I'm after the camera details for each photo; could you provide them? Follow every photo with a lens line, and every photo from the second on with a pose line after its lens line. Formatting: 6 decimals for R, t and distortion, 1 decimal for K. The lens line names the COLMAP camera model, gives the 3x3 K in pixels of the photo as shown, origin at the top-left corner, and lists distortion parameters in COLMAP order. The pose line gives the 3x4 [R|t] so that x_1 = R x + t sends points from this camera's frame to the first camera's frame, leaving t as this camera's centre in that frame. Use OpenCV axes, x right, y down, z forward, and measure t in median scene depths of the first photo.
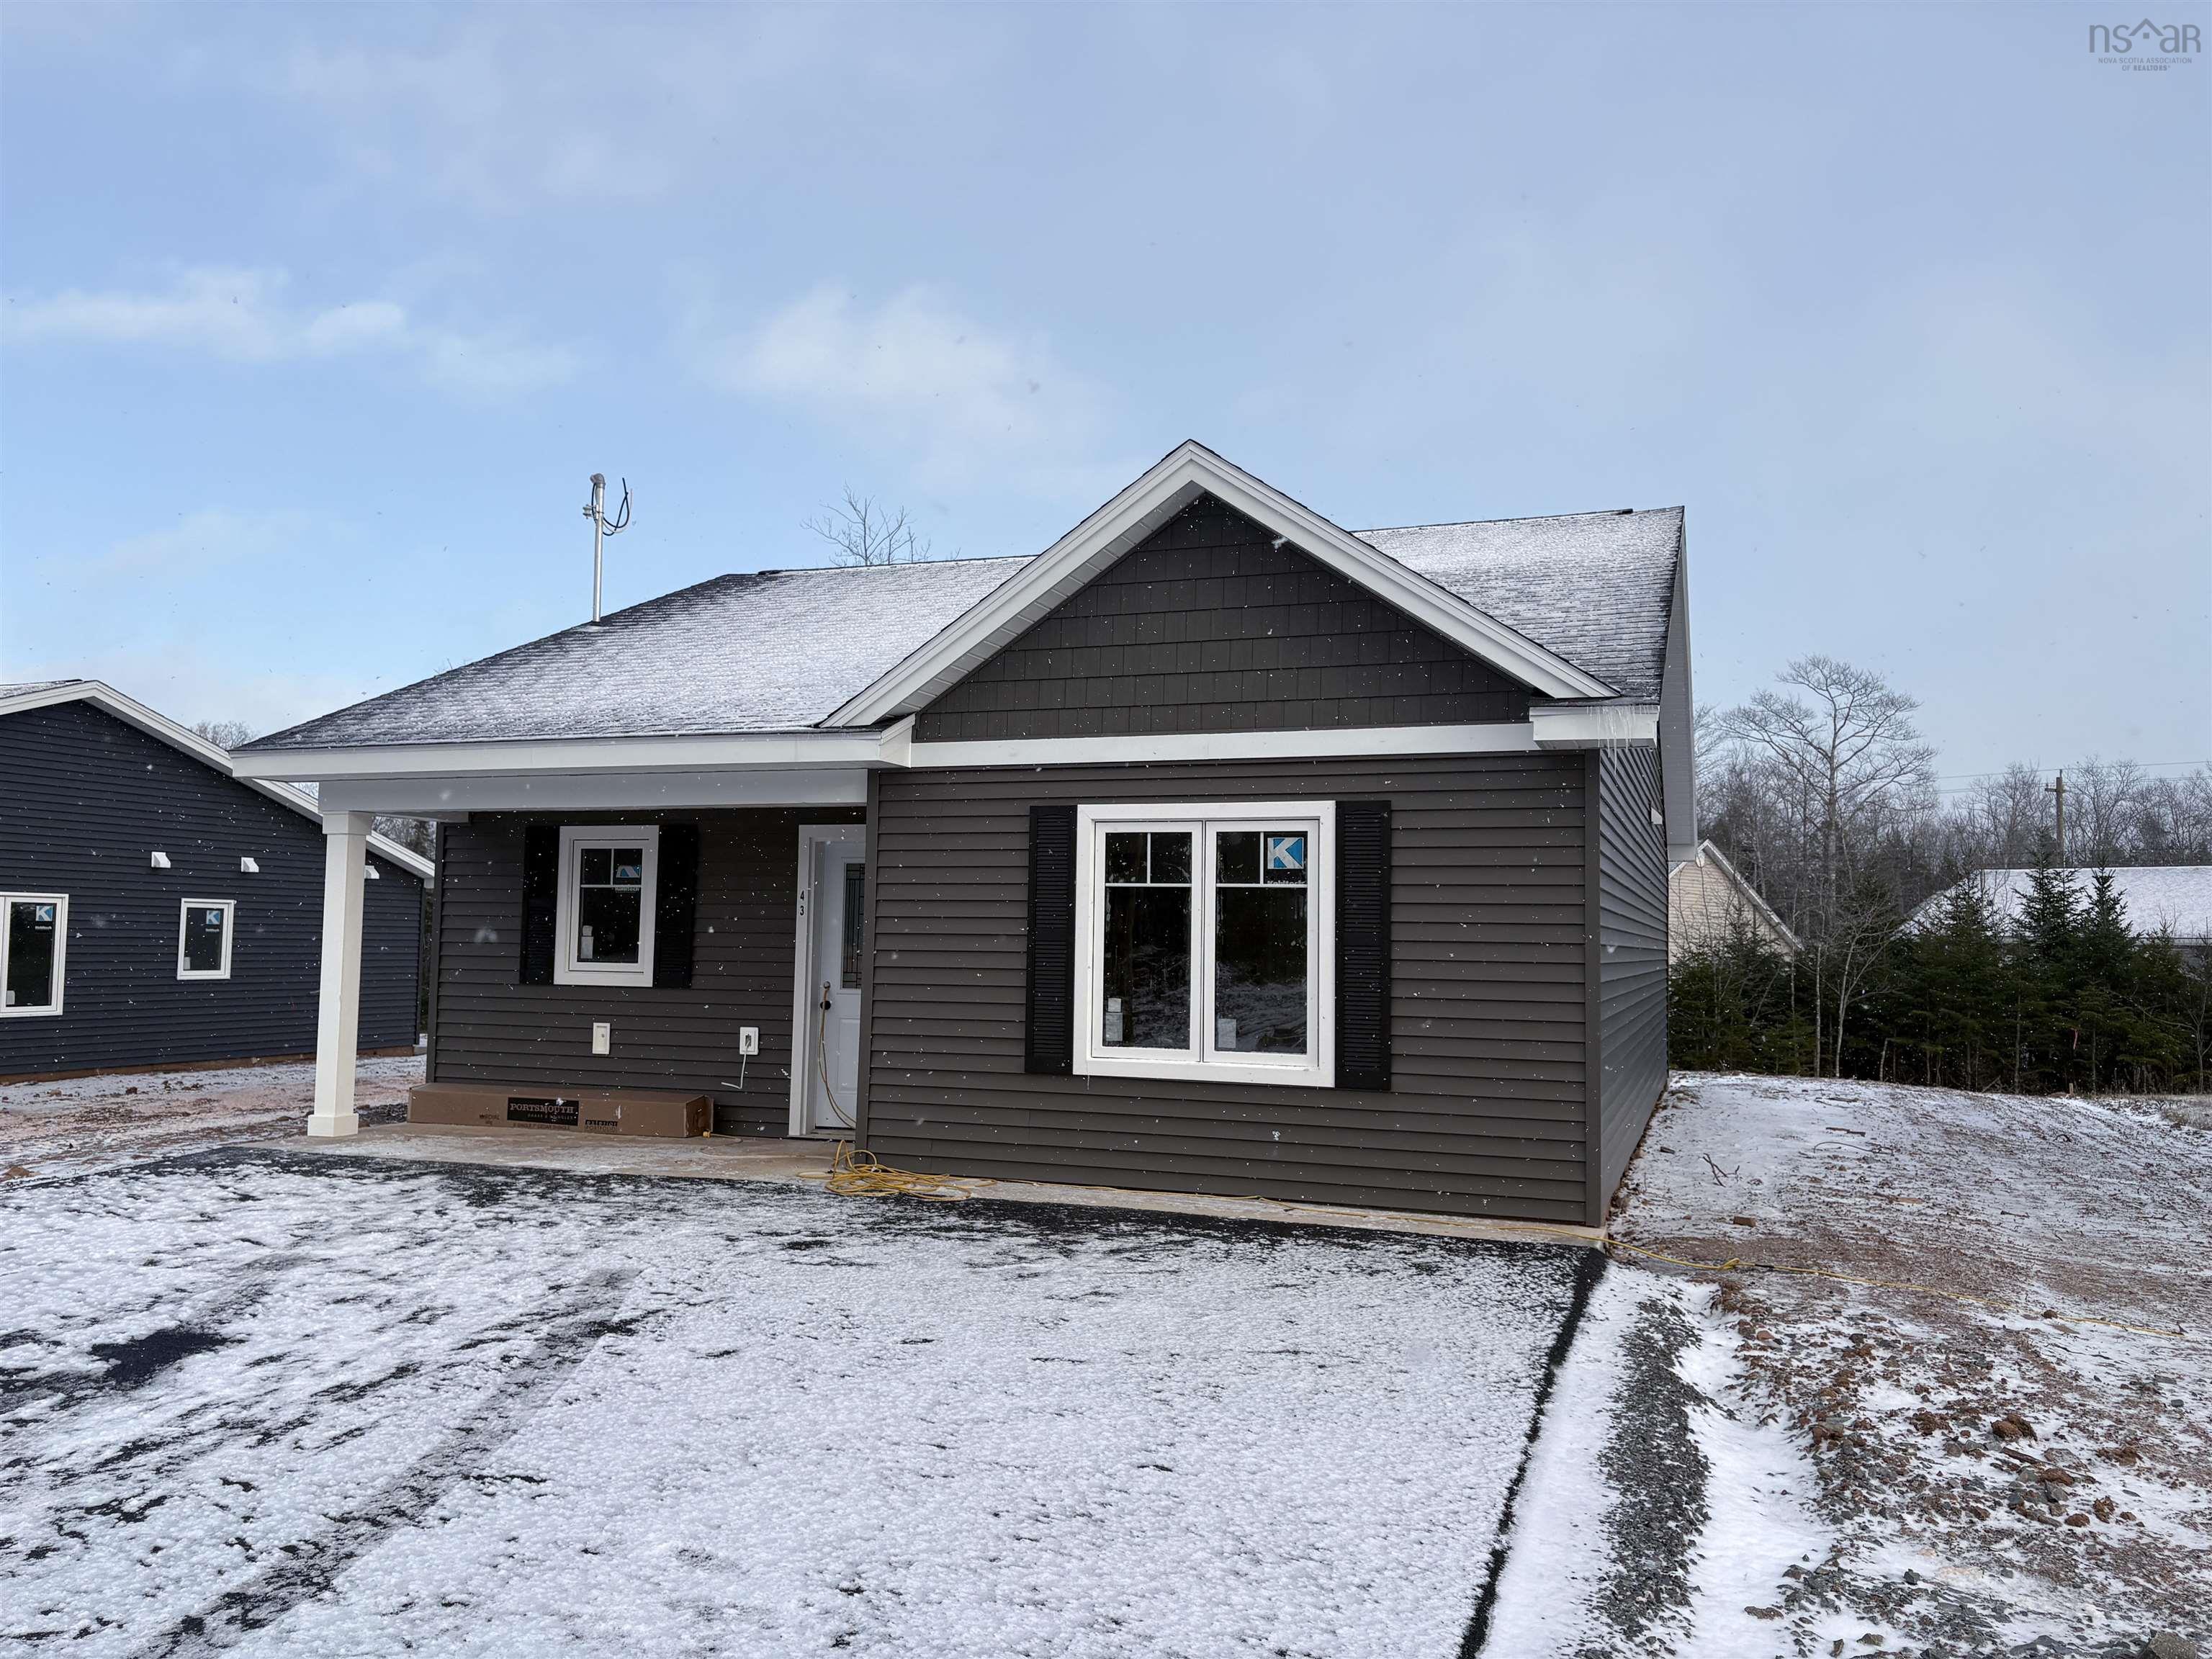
lens RADIAL K [[1660.1, 0, 1102.0], [0, 1660.1, 824.4], [0, 0, 1]] dist [0.050398, -0.011878]
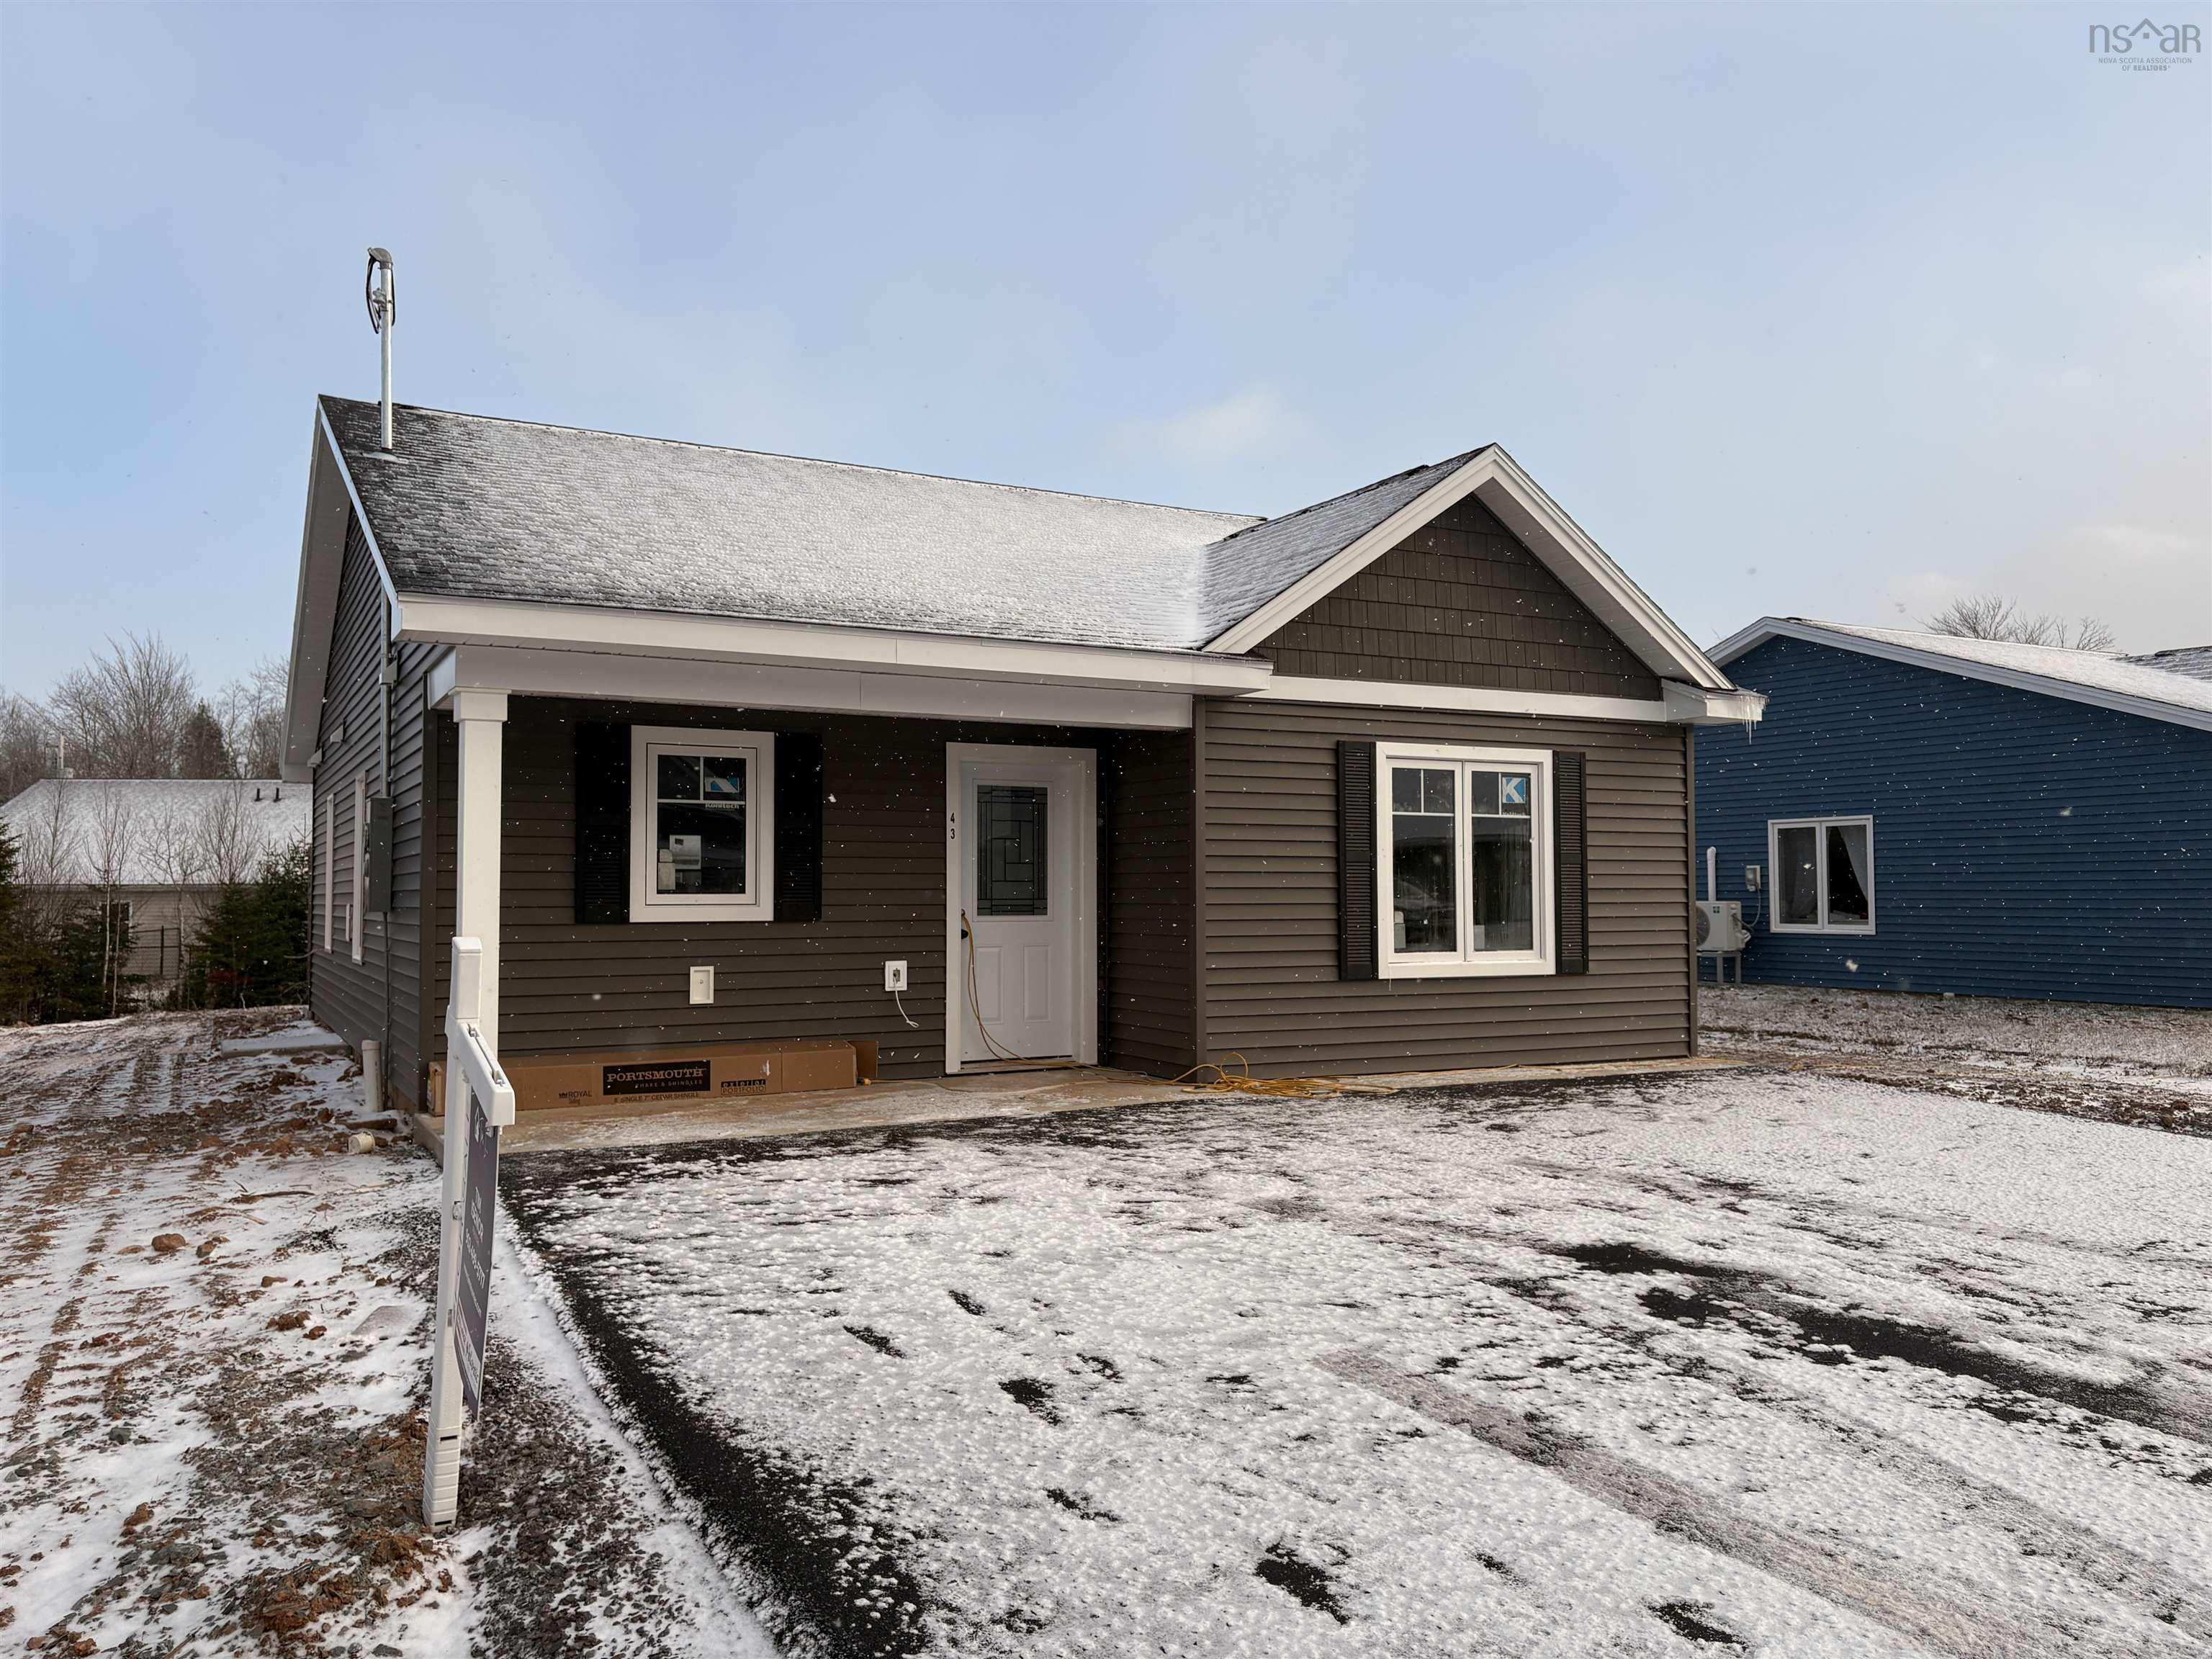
lens RADIAL K [[1660.1, 0, 1107.2], [0, 1660.1, 831.5], [0, 0, 1]] dist [0.050398, -0.011878]
pose [[0.666944, 0.007326, 0.745072, -0.981230], [-0.043034, 0.998661, 0.028702, 0.024562], [-0.743864, -0.051206, 0.666366, 0.379935]]
